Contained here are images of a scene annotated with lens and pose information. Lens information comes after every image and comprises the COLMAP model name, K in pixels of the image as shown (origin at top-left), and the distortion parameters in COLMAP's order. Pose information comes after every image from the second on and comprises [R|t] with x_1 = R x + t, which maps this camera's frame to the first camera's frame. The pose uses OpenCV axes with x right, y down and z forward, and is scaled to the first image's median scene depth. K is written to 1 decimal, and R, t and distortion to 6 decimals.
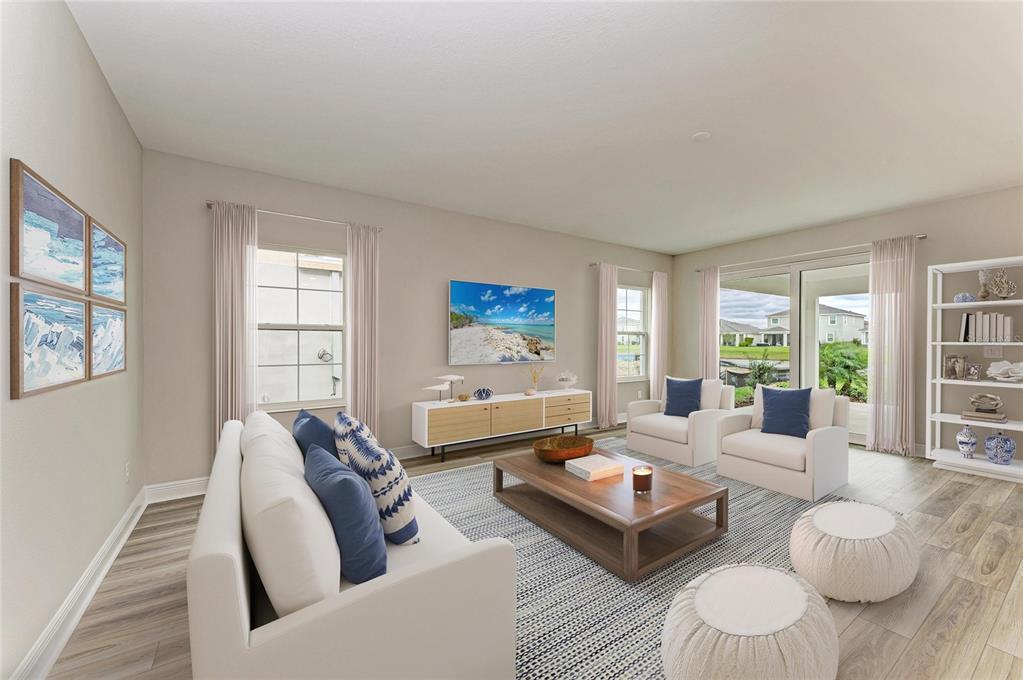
lens RADIAL K [[390.1, 0, 510.9], [0, 390.1, 341.6], [0, 0, 1]] dist [0.009115, -0.000295]
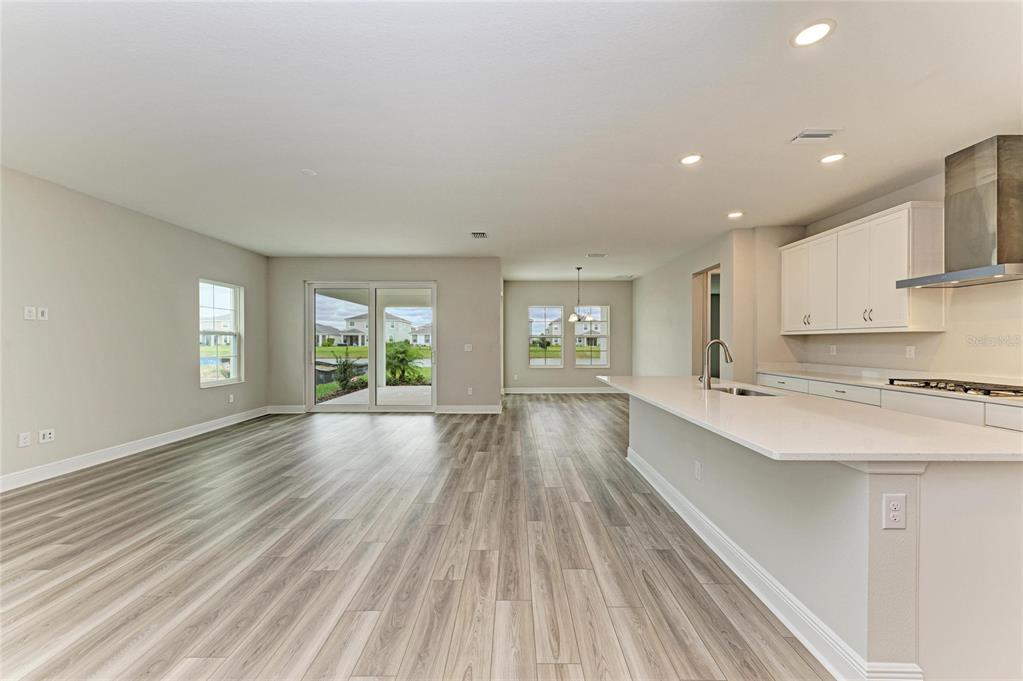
lens RADIAL K [[390.1, 0, 510.9], [0, 390.1, 342.1], [0, 0, 1]] dist [0.009115, -0.000295]
pose [[0.554106, -0.005410, 0.832429, -0.051790], [0.005827, 0.999980, 0.002621, 0.000494], [-0.832426, 0.003398, 0.554126, -0.051909]]
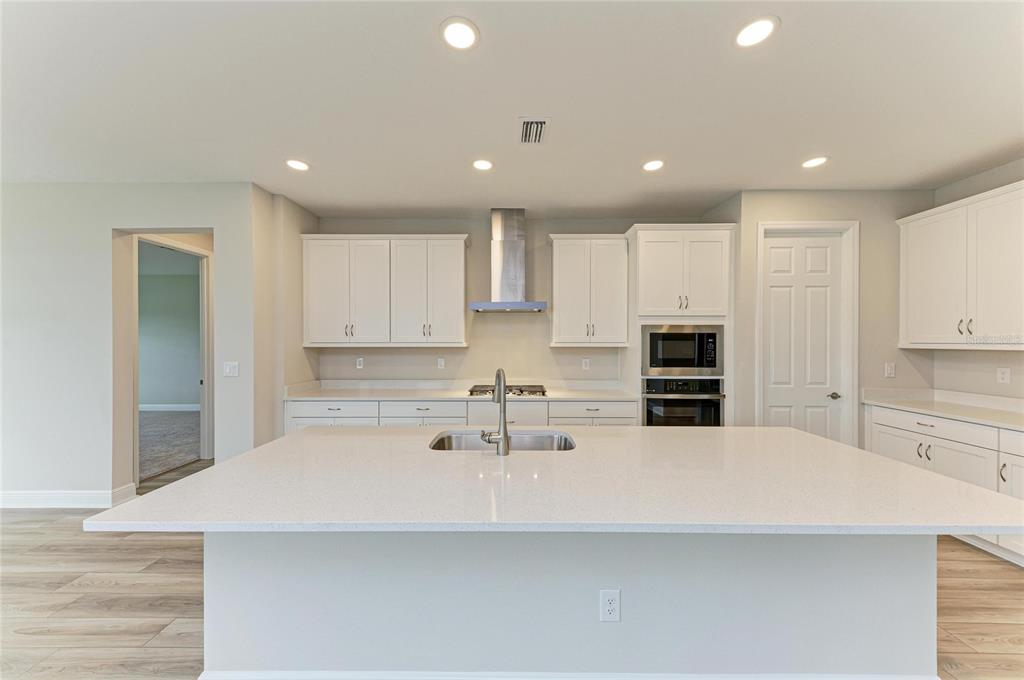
lens RADIAL K [[354.3, 0, 512.0], [0, 354.3, 340.0], [0, 0, 1]] dist [0.011836, -0.000037]
pose [[-0.831723, -0.001168, 0.555190, 0.187243], [-0.000629, 0.999999, 0.001162, -0.013061], [-0.555191, 0.000617, -0.831723, 0.117974]]
